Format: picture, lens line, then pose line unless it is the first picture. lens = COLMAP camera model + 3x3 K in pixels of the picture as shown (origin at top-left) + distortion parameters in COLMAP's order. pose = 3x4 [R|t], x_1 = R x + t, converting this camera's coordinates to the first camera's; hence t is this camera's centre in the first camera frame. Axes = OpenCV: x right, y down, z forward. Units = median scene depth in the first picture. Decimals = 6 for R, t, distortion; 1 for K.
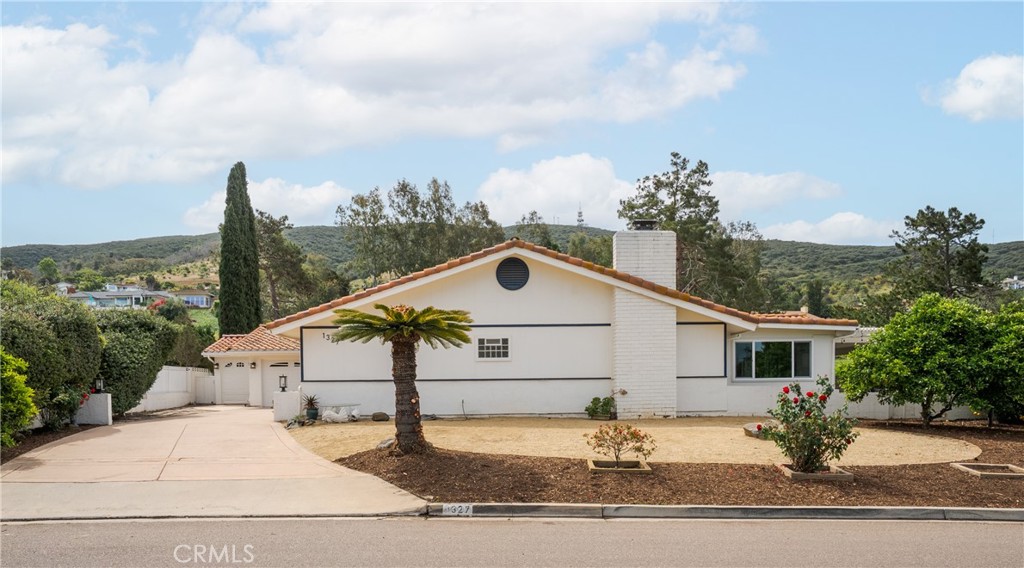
lens RADIAL K [[625.0, 0, 511.7], [0, 625.0, 343.1], [0, 0, 1]] dist [-0.018670, 0.012394]
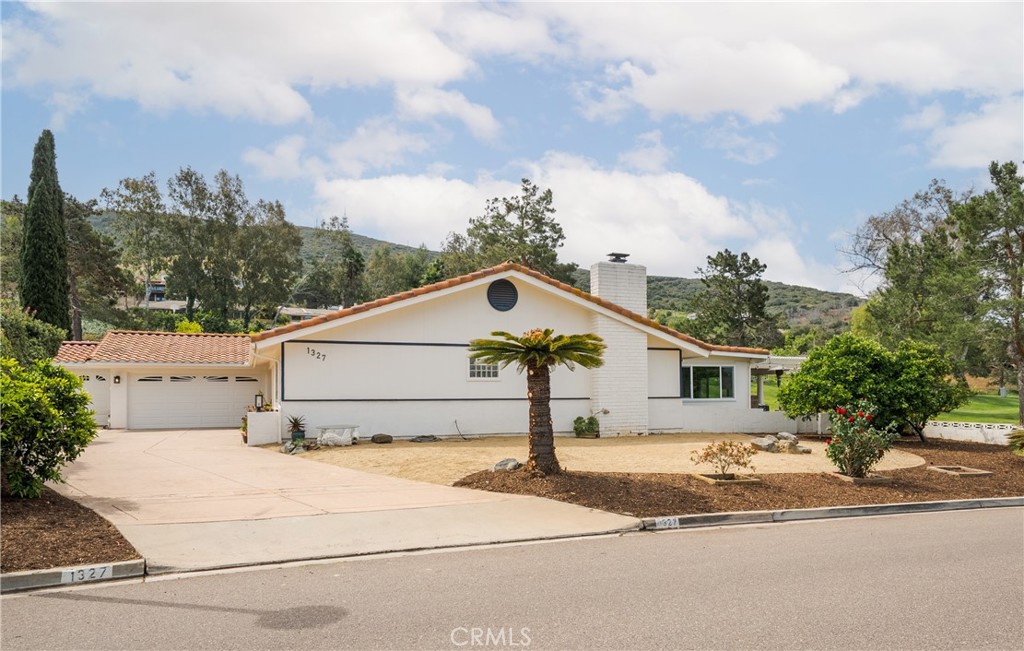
lens RADIAL K [[646.4, 0, 512.9], [0, 646.4, 329.5], [0, 0, 1]] dist [-0.018435, 0.009614]
pose [[0.941706, 0.039861, 0.334067, -0.333538], [-0.024863, 0.998487, -0.049054, -0.003487], [-0.335517, 0.037888, 0.941272, 0.009038]]
